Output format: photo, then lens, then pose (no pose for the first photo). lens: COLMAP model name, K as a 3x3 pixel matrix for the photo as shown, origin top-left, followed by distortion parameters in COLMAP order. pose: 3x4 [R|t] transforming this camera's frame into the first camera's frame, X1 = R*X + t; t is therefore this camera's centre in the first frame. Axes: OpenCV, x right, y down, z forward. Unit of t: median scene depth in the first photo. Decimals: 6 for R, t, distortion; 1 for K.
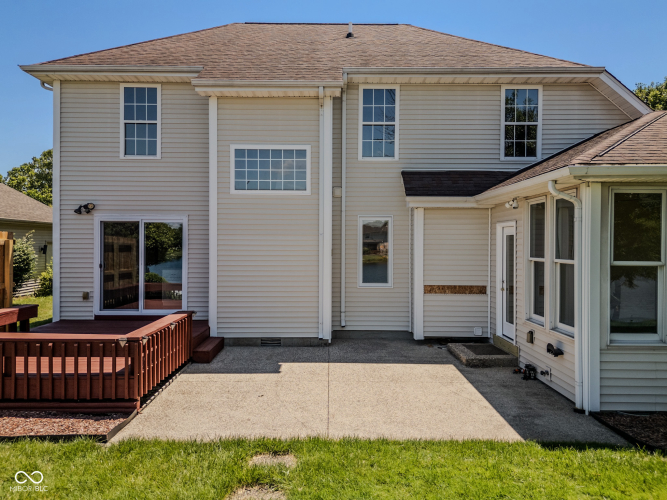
lens RADIAL K [[492.0, 0, 335.7], [0, 492.0, 247.1], [0, 0, 1]] dist [0.029454, -0.005489]
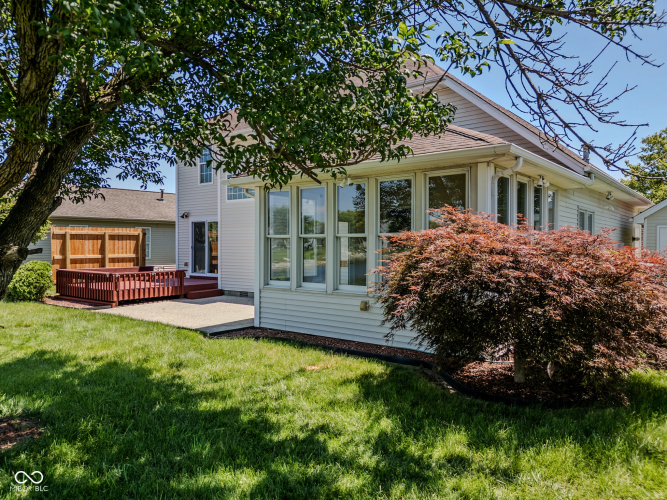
lens RADIAL K [[492.0, 0, 335.7], [0, 492.0, 247.1], [0, 0, 1]] dist [0.029454, -0.005489]
pose [[0.785858, -0.002381, -0.618402, 1.070442], [0.001828, 0.999997, -0.001527, 0.042908], [0.618404, 0.000070, 0.785860, -0.065156]]
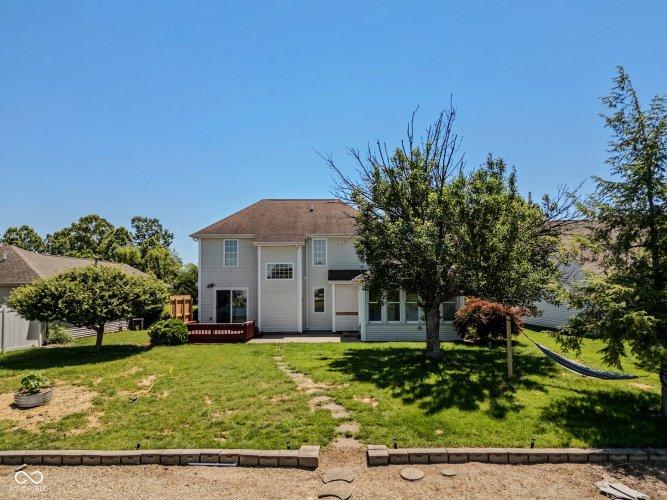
lens RADIAL K [[492.0, 0, 335.7], [0, 492.0, 247.1], [0, 0, 1]] dist [0.029454, -0.005489]
pose [[0.999904, -0.013816, 0.000624, 0.183564], [0.013813, 0.995383, -0.094988, -0.023784], [0.000691, 0.094988, 0.995478, -1.772487]]
